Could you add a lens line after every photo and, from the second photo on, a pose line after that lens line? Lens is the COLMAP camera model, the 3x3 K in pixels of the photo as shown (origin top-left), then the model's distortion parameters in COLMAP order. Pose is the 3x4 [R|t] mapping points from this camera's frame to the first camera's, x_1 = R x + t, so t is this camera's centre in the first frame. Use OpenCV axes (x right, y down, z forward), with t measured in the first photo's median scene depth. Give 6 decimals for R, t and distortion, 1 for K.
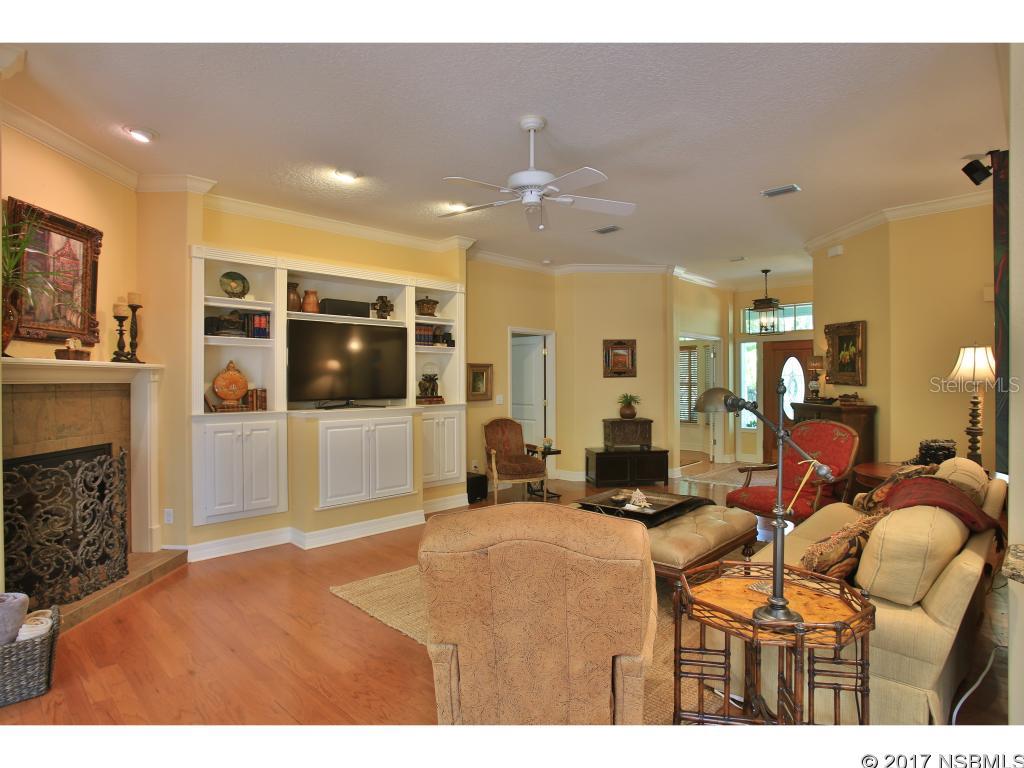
lens RADIAL K [[571.7, 0, 493.3], [0, 571.7, 381.2], [0, 0, 1]] dist [-0.026209, 0.001793]
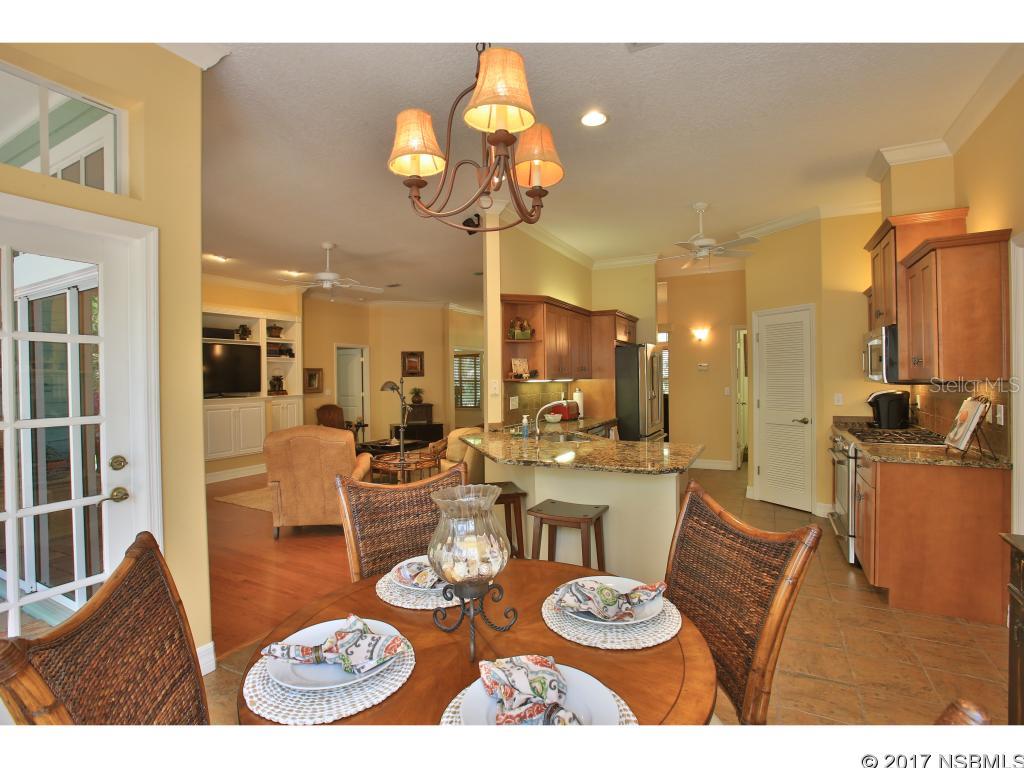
lens RADIAL K [[504.0, 0, 486.9], [0, 504.0, 383.9], [0, 0, 1]] dist [-0.039040, 0.000315]
pose [[0.964175, -0.010730, 0.265049, 0.077785], [0.008239, 0.999911, 0.010509, 0.000132], [-0.265138, -0.007949, 0.964178, -0.455523]]
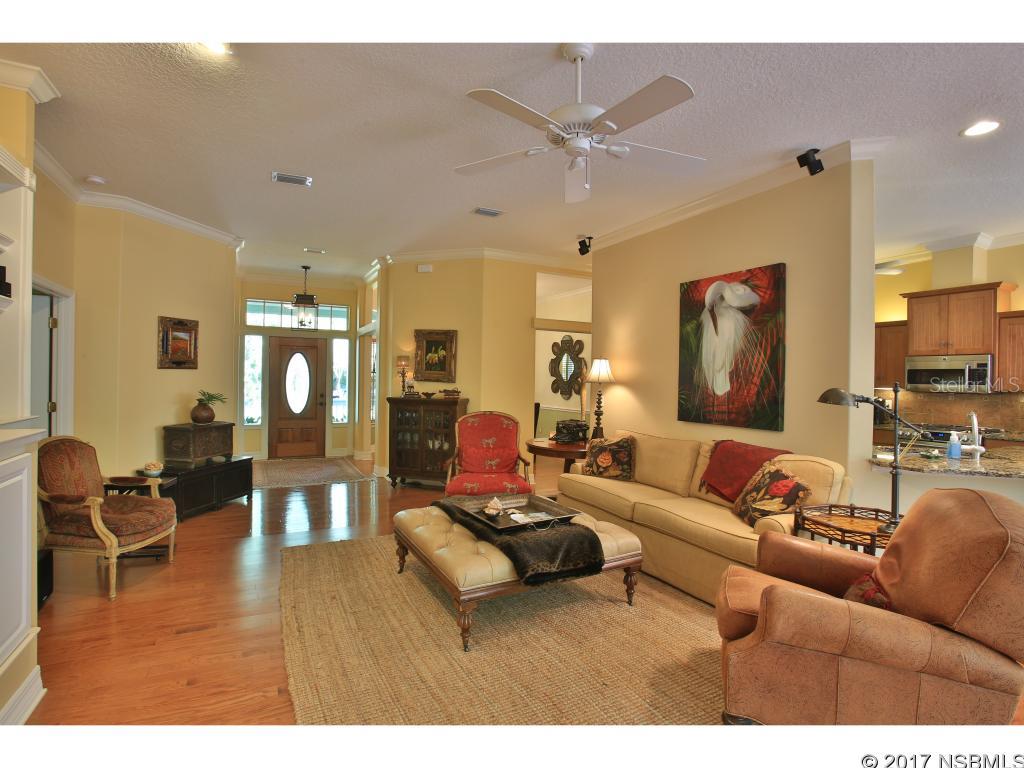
lens RADIAL K [[504.0, 0, 512.6], [0, 504.0, 385.9], [0, 0, 1]] dist [-0.039040, 0.000315]
pose [[0.293077, -0.005524, 0.956073, -0.368063], [-0.015744, 0.999820, 0.010603, 0.001944], [-0.955959, -0.018160, 0.292937, 0.538712]]
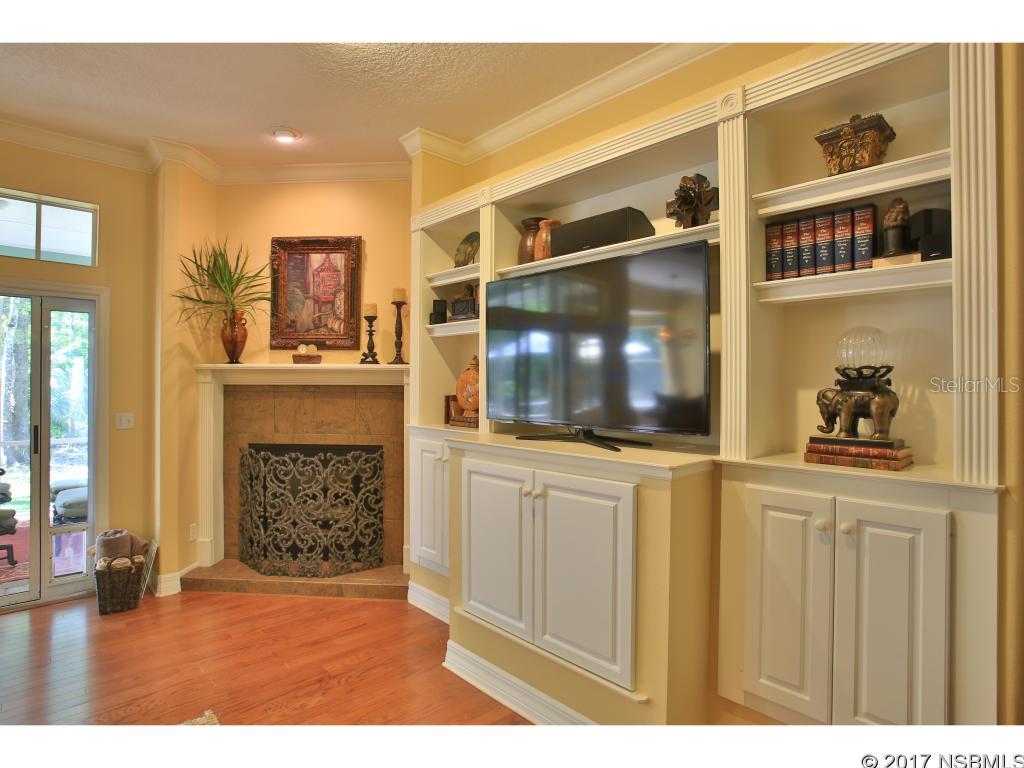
lens RADIAL K [[552.1, 0, 507.3], [0, 552.1, 383.4], [0, 0, 1]] dist [-0.027489, 0.005752]
pose [[-0.049097, 0.004194, -0.998785, 0.198957], [-0.005118, 0.999977, 0.004451, -0.003487], [0.998781, 0.005331, -0.049075, 0.901007]]
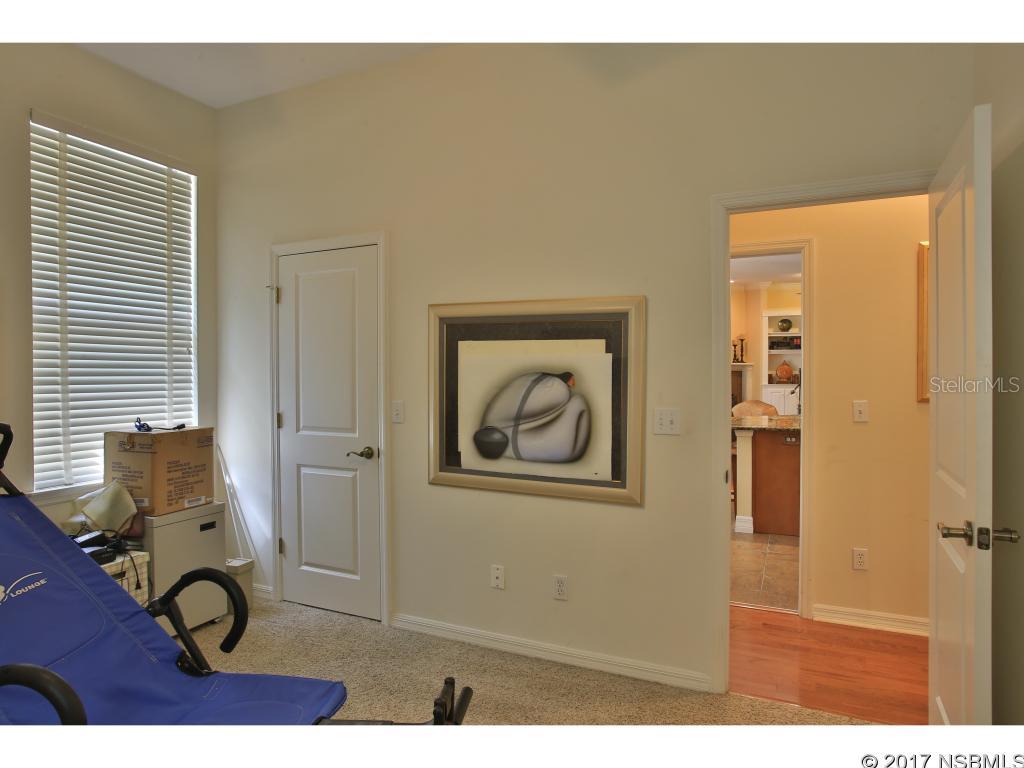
lens RADIAL K [[606.8, 0, 511.7], [0, 606.8, 381.4], [0, 0, 1]] dist [0.000839, 0.000051]
pose [[0.331306, 0.010382, -0.943466, 1.113152], [0.001106, 0.999935, 0.011391, 0.012556], [0.943523, -0.004817, 0.331273, -0.596892]]
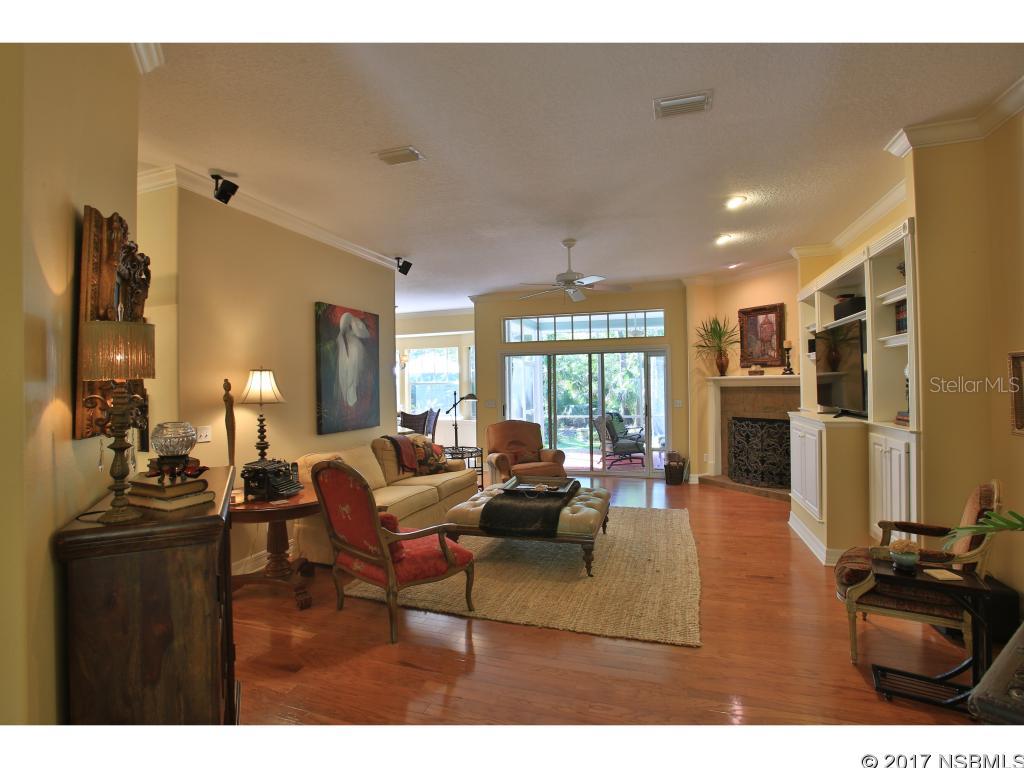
lens RADIAL K [[504.0, 0, 508.2], [0, 504.0, 380.4], [0, 0, 1]] dist [-0.039040, 0.000315]
pose [[-0.889805, 0.015397, -0.456082, 0.573929], [0.020434, 0.999773, -0.006113, -0.016186], [0.455884, -0.014759, -0.889917, 1.388562]]
